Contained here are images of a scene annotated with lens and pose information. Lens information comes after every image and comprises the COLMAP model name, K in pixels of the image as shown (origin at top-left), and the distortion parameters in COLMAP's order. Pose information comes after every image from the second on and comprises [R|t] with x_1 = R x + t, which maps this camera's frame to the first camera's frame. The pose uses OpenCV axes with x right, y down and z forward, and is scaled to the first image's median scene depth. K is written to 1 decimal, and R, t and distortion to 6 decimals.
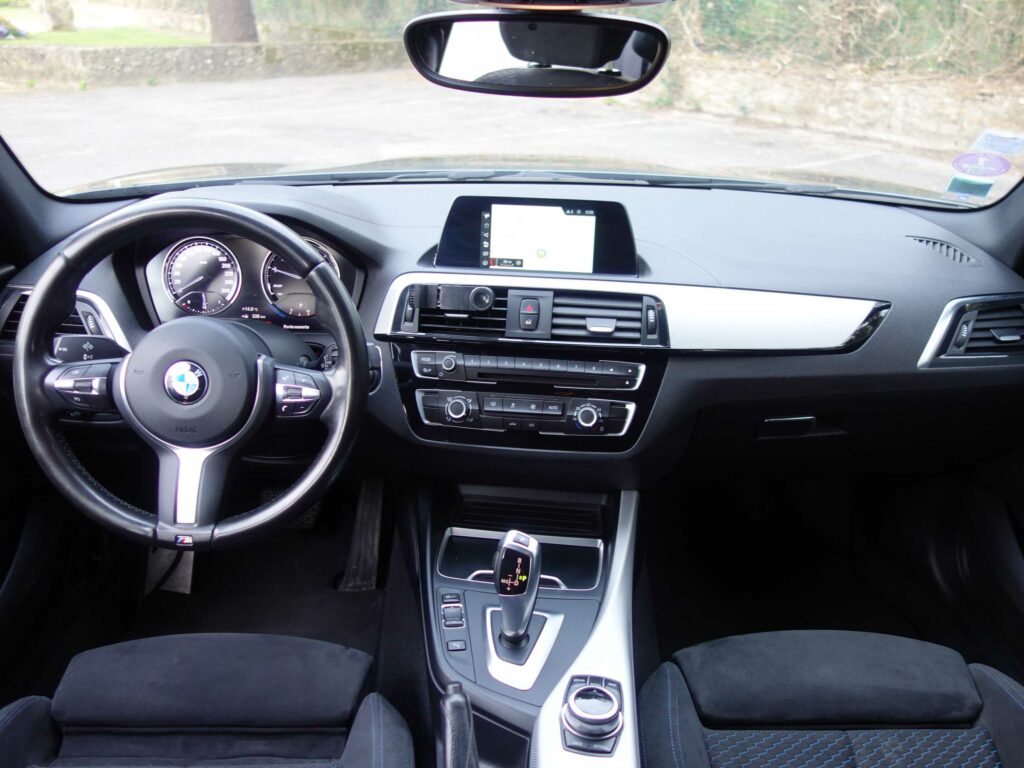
lens RADIAL K [[902.3, 0, 507.2], [0, 902.3, 390.1], [0, 0, 1]] dist [0.024693, -0.040653]
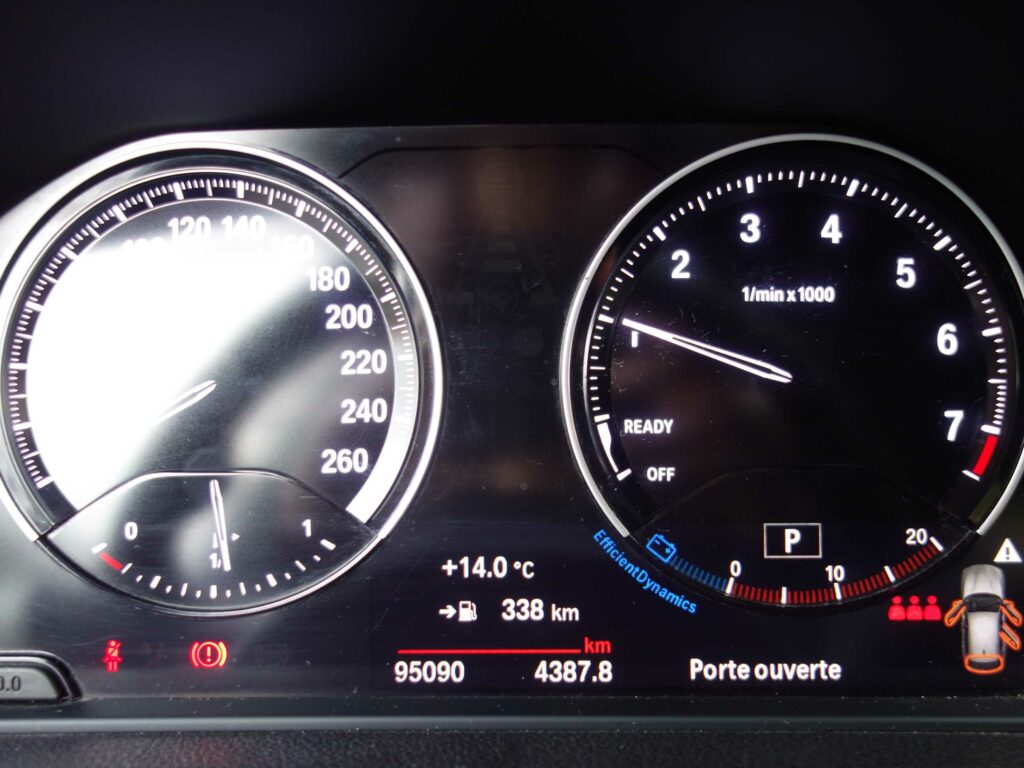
lens RADIAL K [[902.3, 0, 511.2], [0, 902.3, 393.6], [0, 0, 1]] dist [0.024693, -0.040653]
pose [[0.999312, -0.023840, -0.028416, -0.295345], [0.020193, 0.992283, -0.122338, -0.108764], [0.031113, 0.121680, 0.992082, 0.892002]]
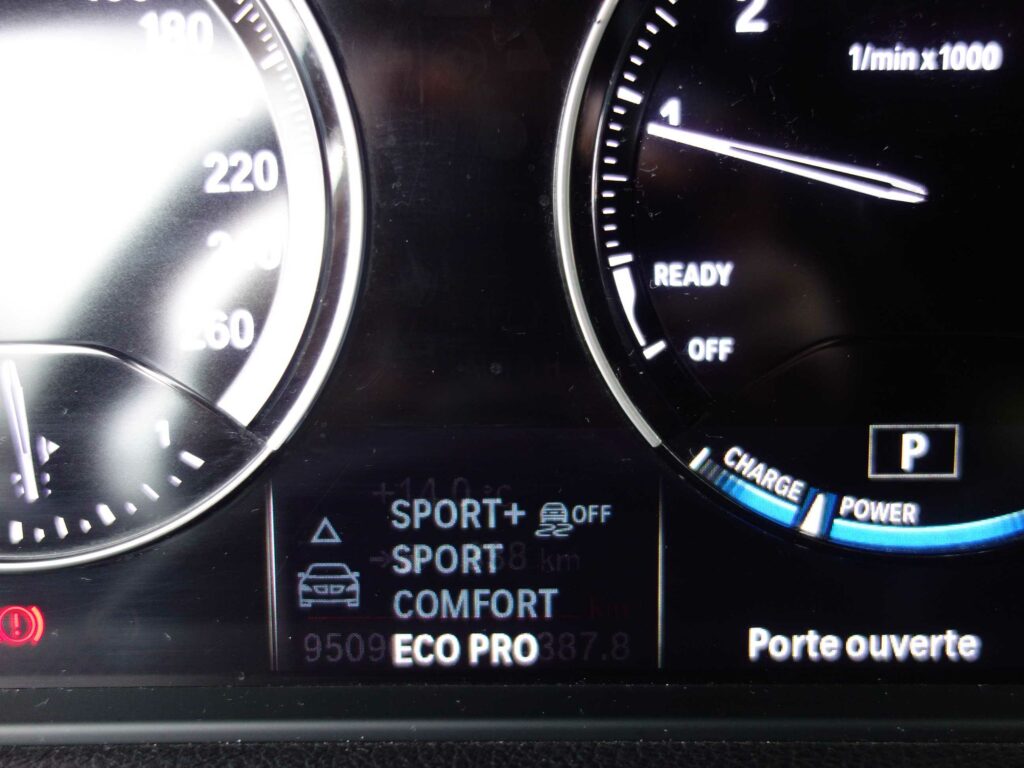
lens RADIAL K [[902.3, 0, 510.7], [0, 902.3, 389.0], [0, 0, 1]] dist [0.024693, -0.040653]
pose [[0.999427, -0.022765, -0.025036, -0.293763], [0.022627, 0.999727, -0.005759, -0.109100], [0.025161, 0.005189, 0.999670, 0.958360]]
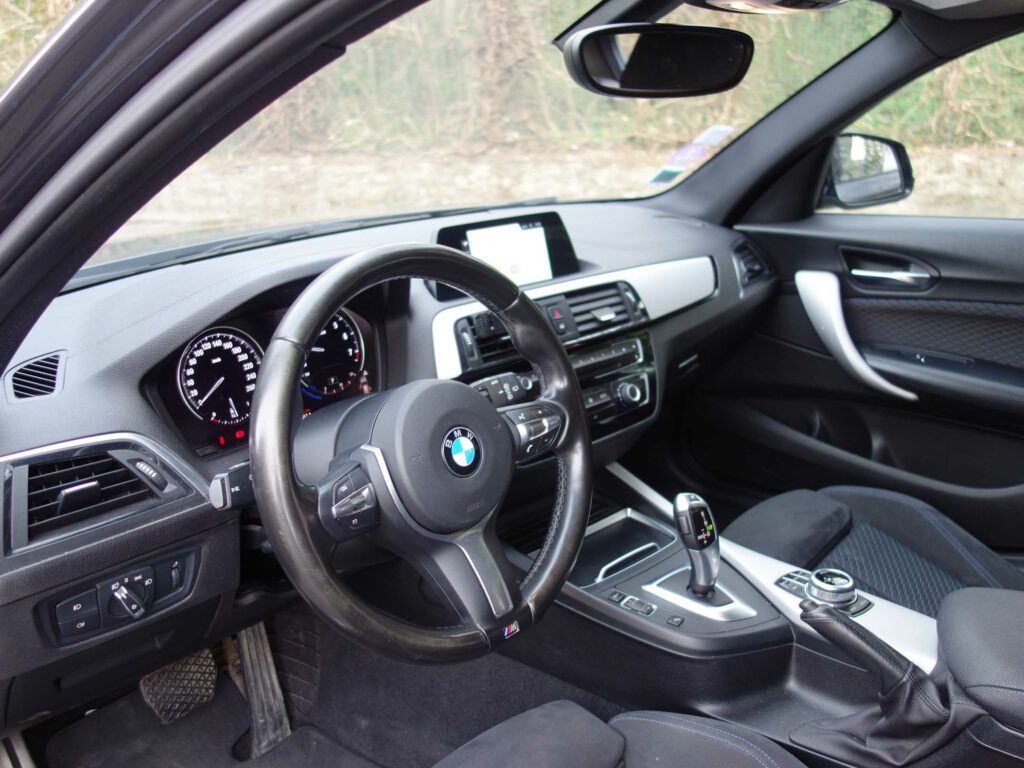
lens RADIAL K [[902.3, 0, 512.2], [0, 902.3, 391.7], [0, 0, 1]] dist [0.024693, -0.040653]
pose [[0.657677, -0.270788, 0.702947, -0.773022], [0.334547, 0.941077, 0.049518, -0.074479], [-0.674936, 0.202602, 0.709517, 0.303841]]
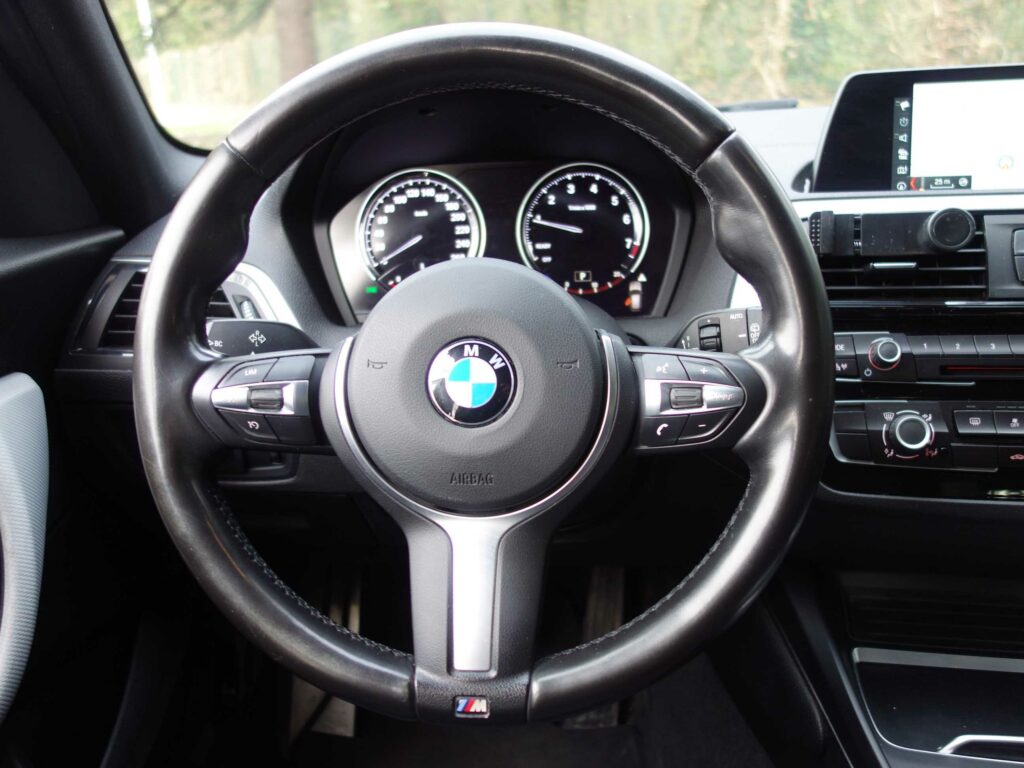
lens RADIAL K [[902.3, 0, 510.5], [0, 902.3, 391.2], [0, 0, 1]] dist [0.024693, -0.040653]
pose [[0.997018, -0.038951, -0.066625, -0.257170], [0.033361, 0.995988, -0.083040, 0.032889], [0.069592, 0.080570, 0.994317, 0.436749]]
